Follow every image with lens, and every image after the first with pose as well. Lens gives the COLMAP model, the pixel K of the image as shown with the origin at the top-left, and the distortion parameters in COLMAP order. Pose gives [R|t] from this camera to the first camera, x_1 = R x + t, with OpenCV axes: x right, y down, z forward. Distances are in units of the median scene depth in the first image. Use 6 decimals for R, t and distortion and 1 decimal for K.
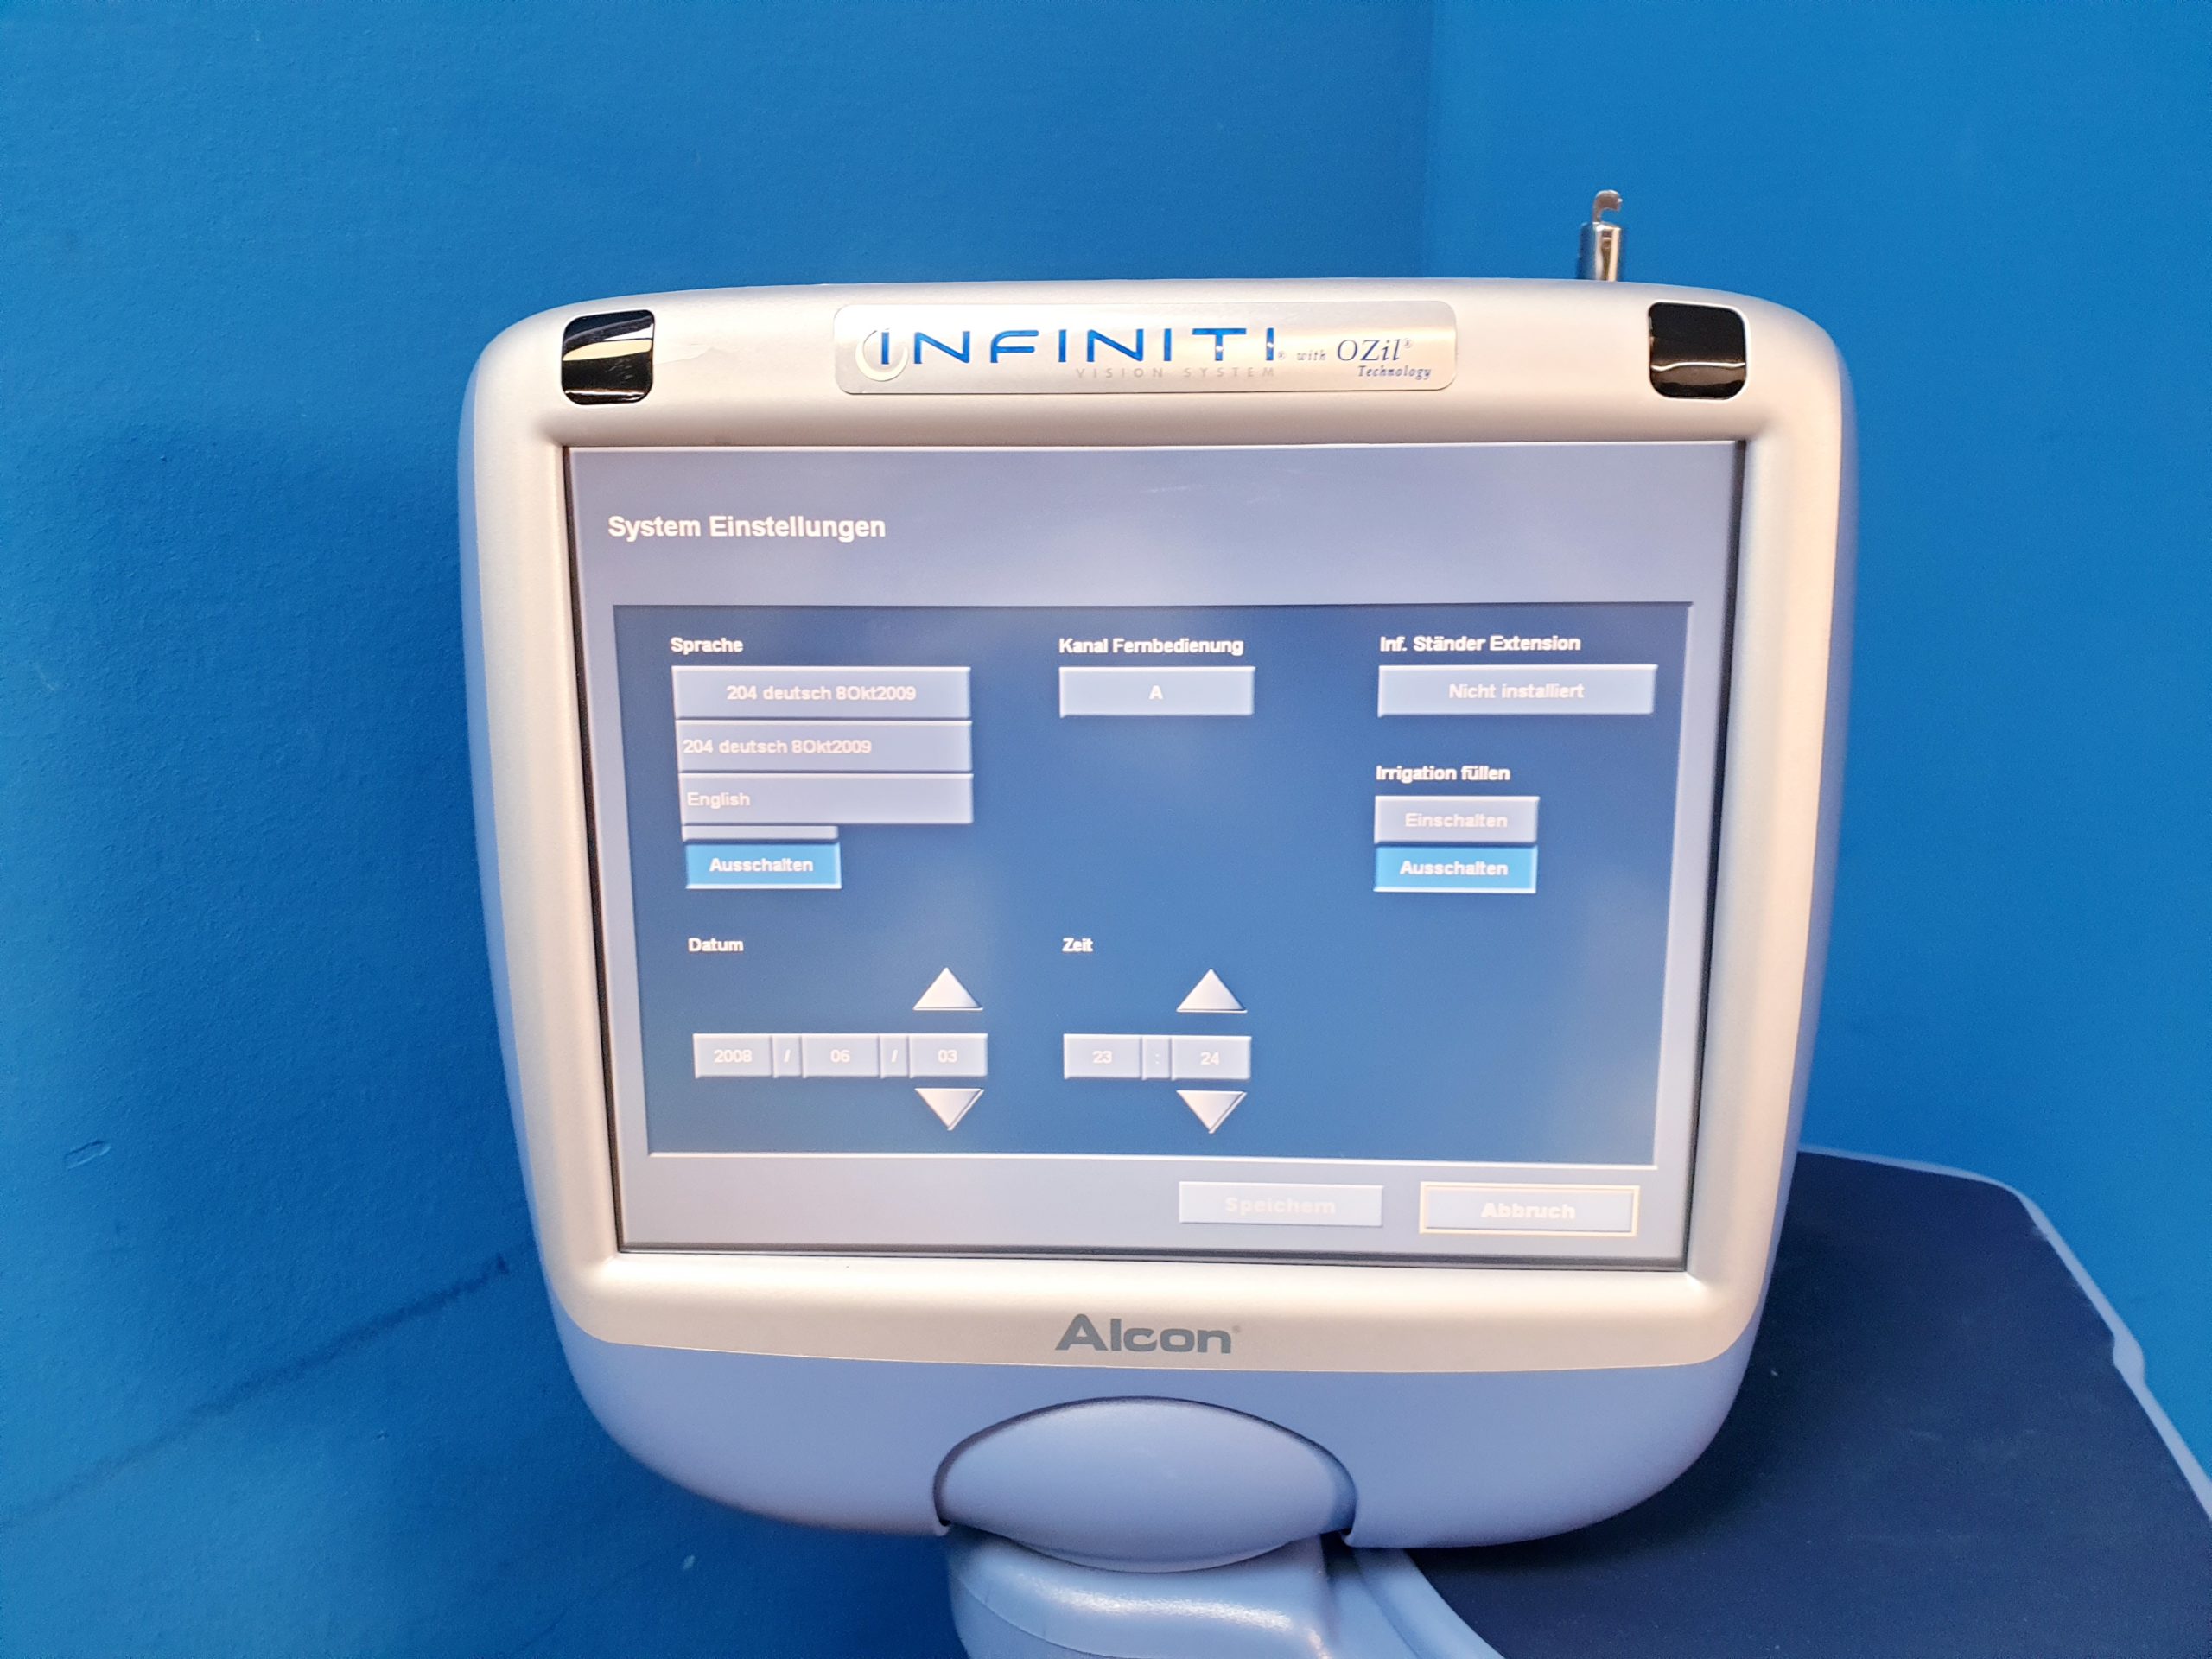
lens RADIAL K [[1754.5, 0, 1087.8], [0, 1754.5, 800.3], [0, 0, 1]] dist [-0.007316, 0.029159]
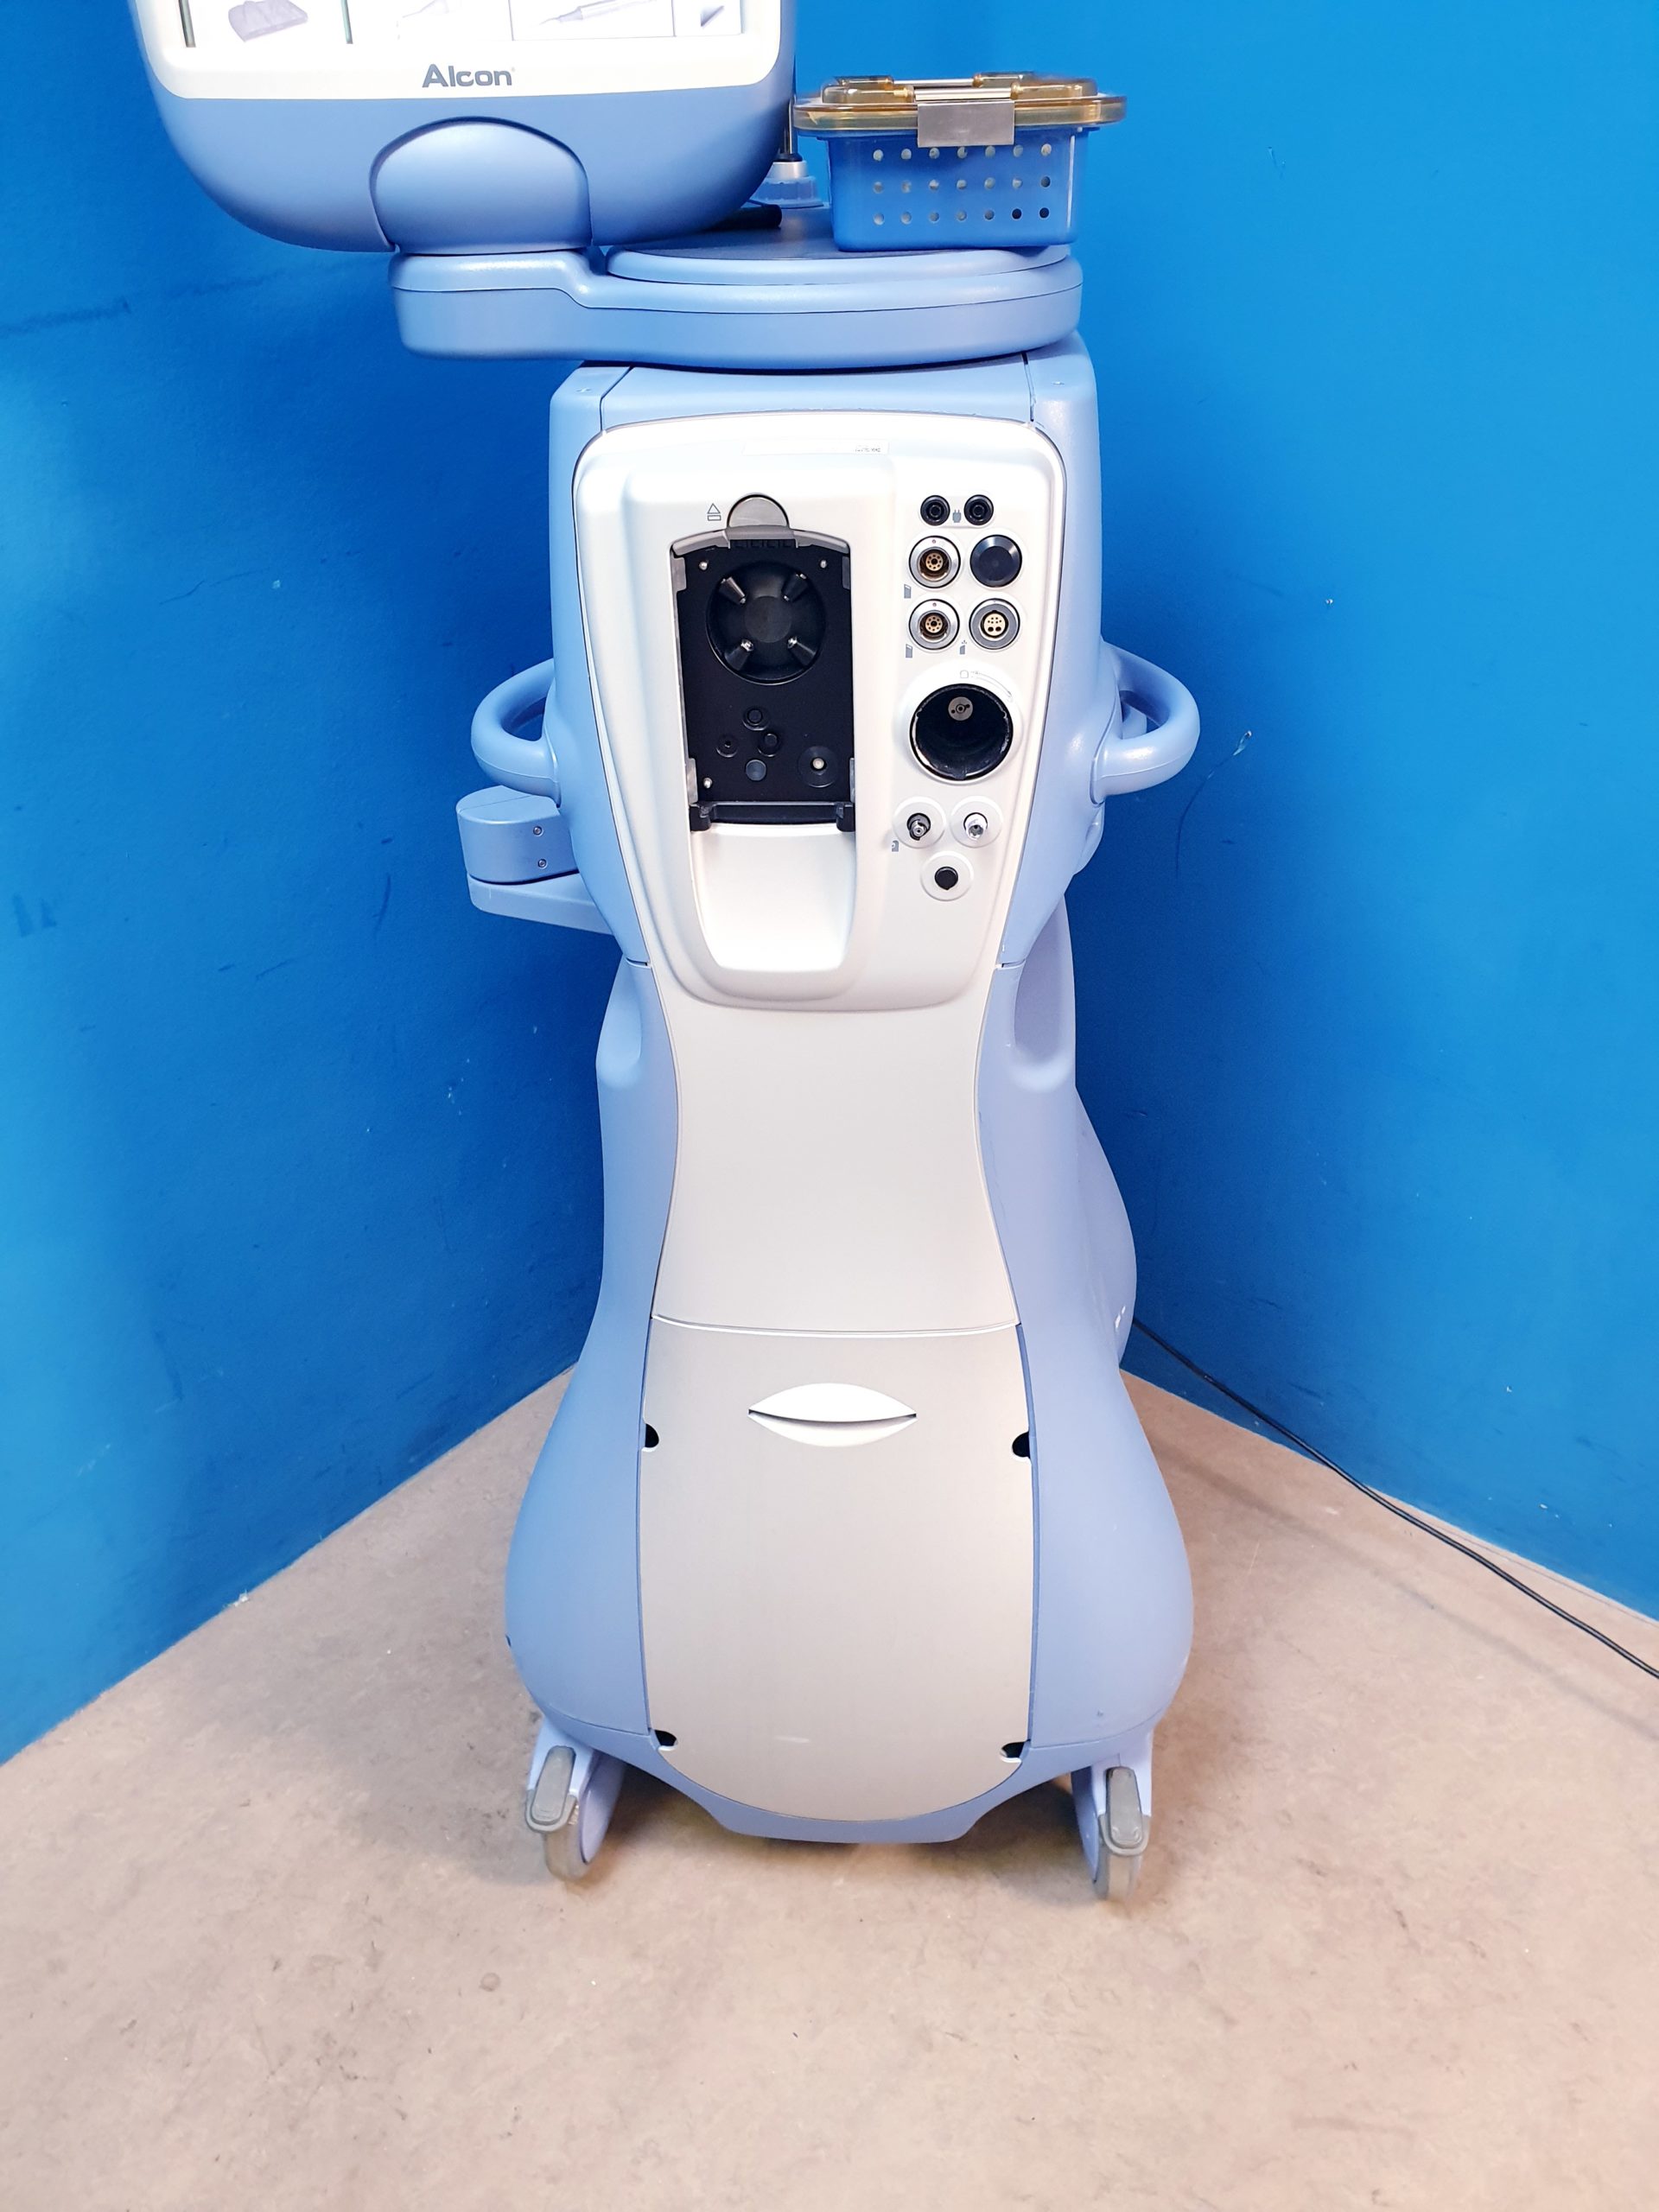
lens RADIAL K [[1754.5, 0, 838.1], [0, 1754.5, 1105.2], [0, 0, 1]] dist [-0.007316, 0.029159]
pose [[0.995523, -0.059477, 0.073458, 0.231970], [0.040913, 0.971770, 0.232357, 0.980916], [-0.085204, -0.228312, 0.969853, -1.196722]]
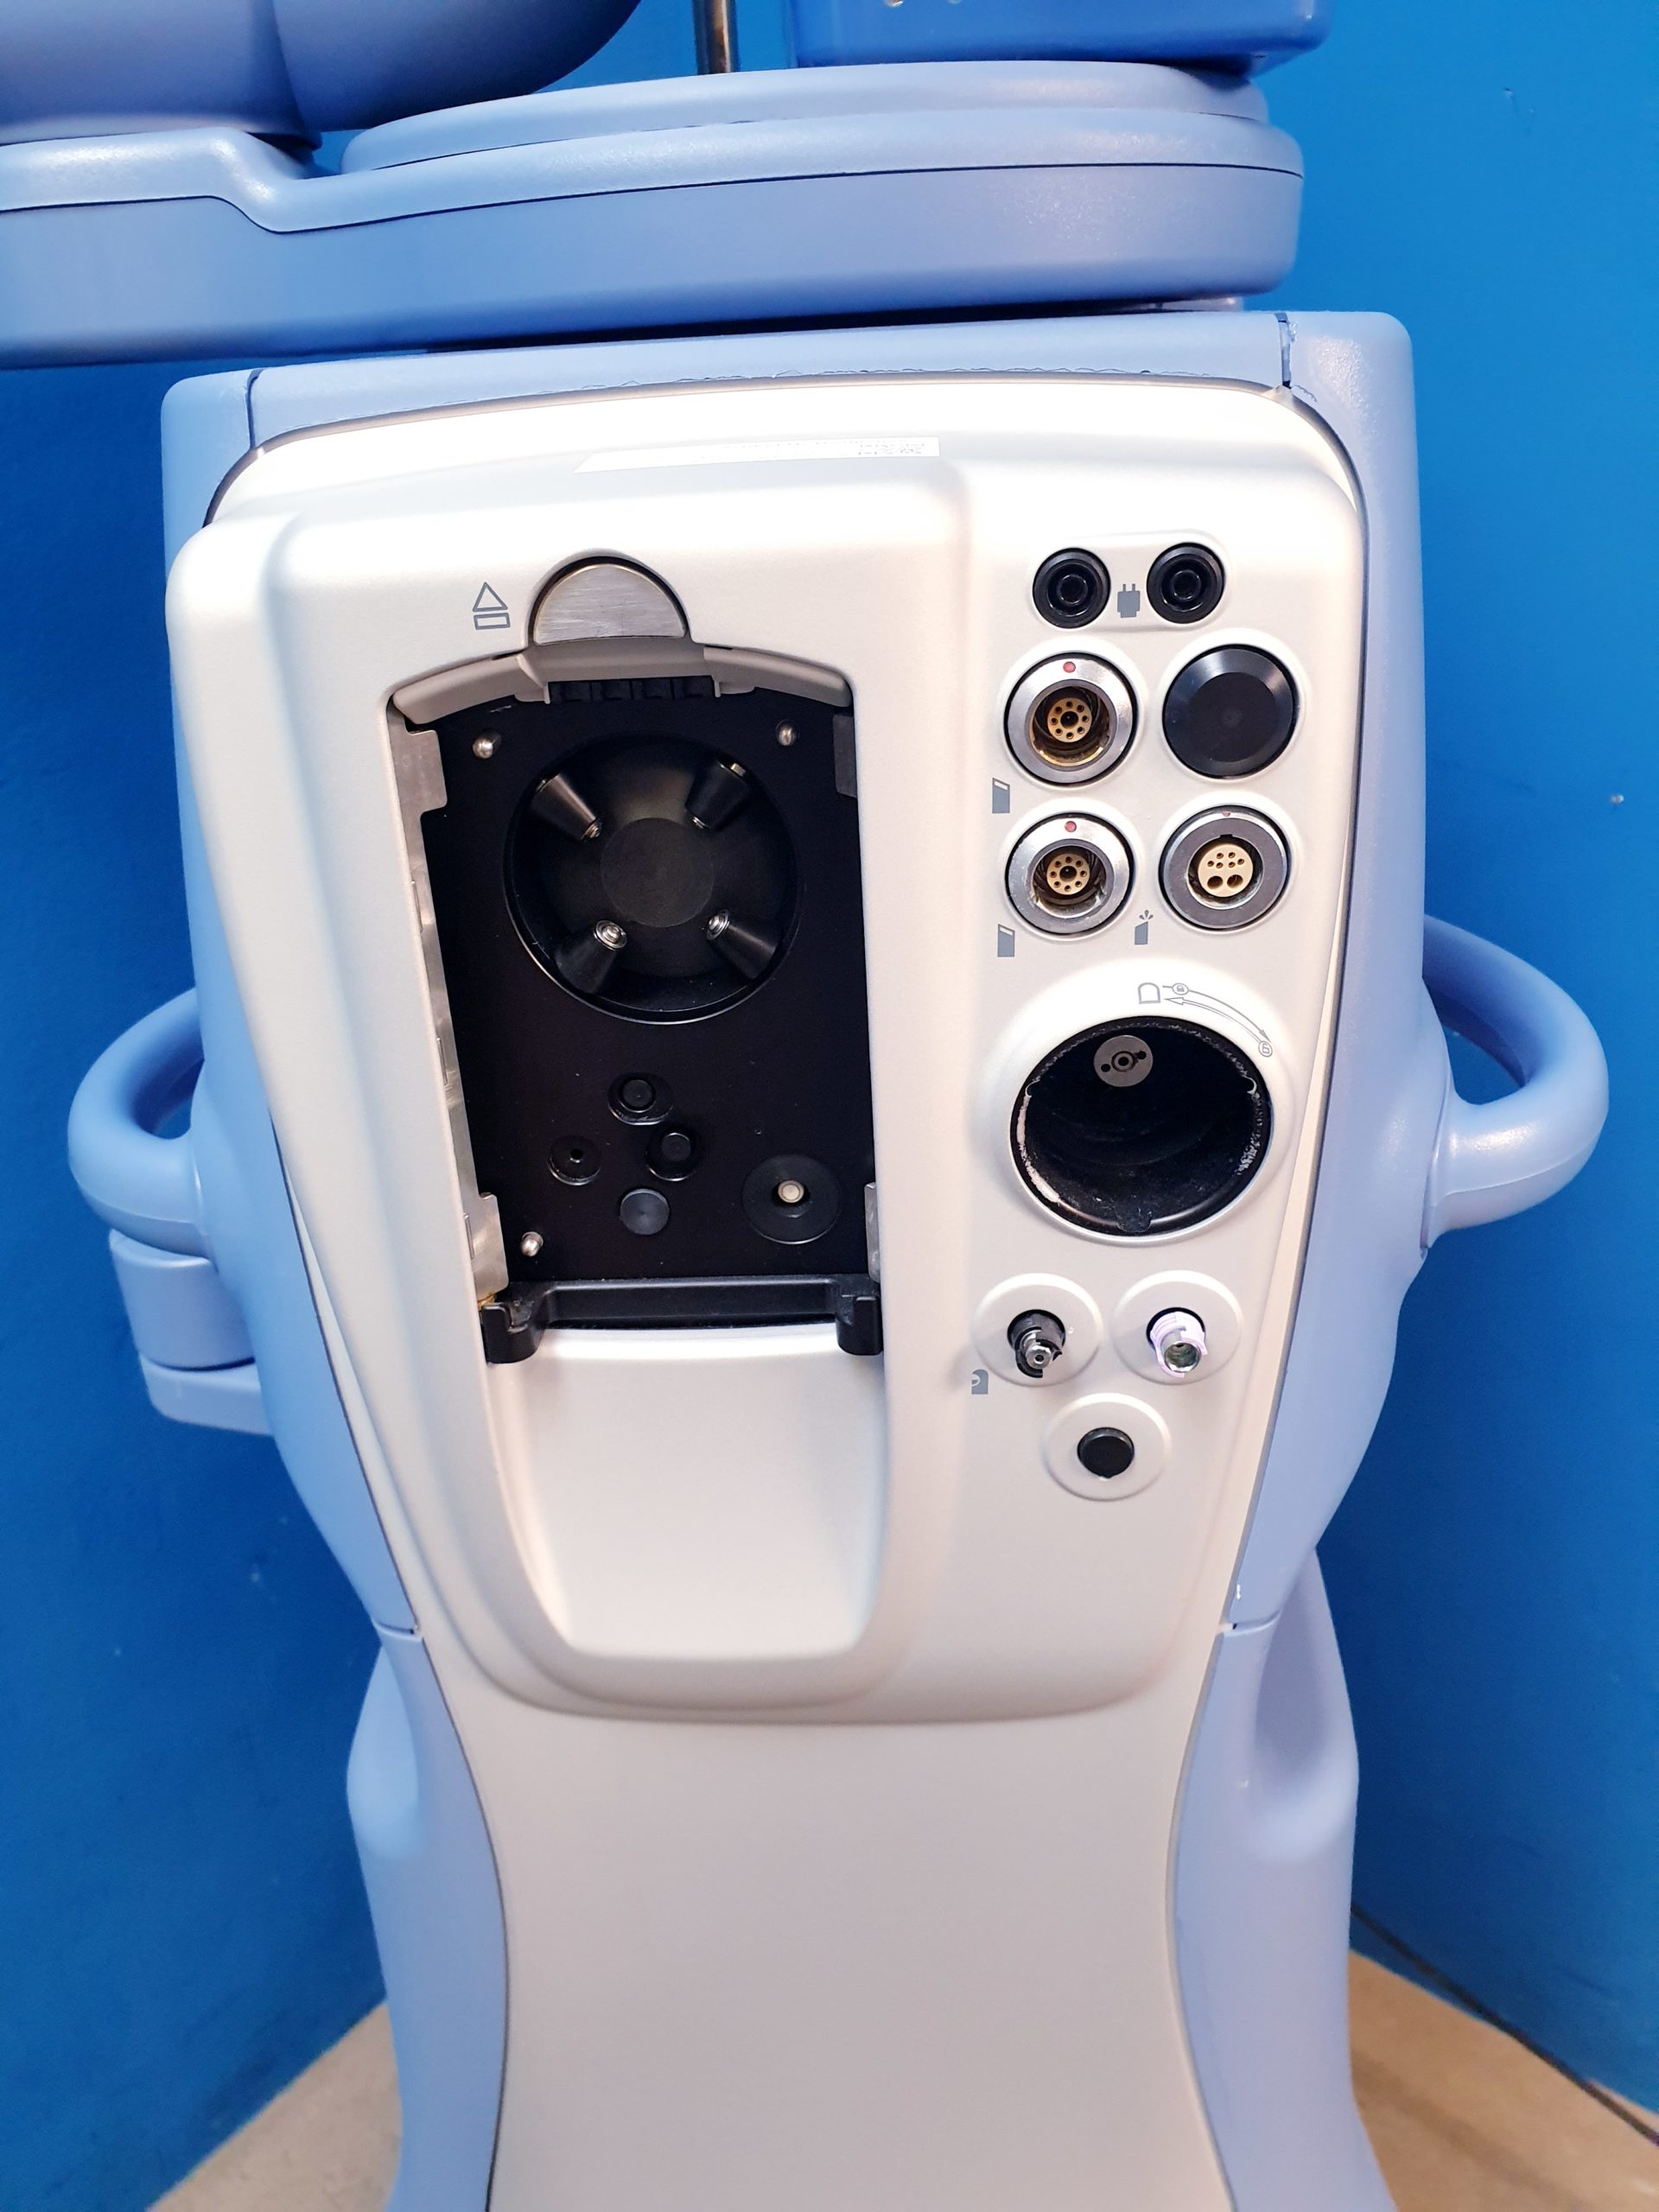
lens RADIAL K [[1754.5, 0, 832.1], [0, 1754.5, 1118.5], [0, 0, 1]] dist [-0.007316, 0.029159]
pose [[0.994040, -0.079467, 0.074630, 0.338740], [0.070065, 0.990164, 0.121102, 0.926599], [-0.083520, -0.115151, 0.989831, 0.001015]]
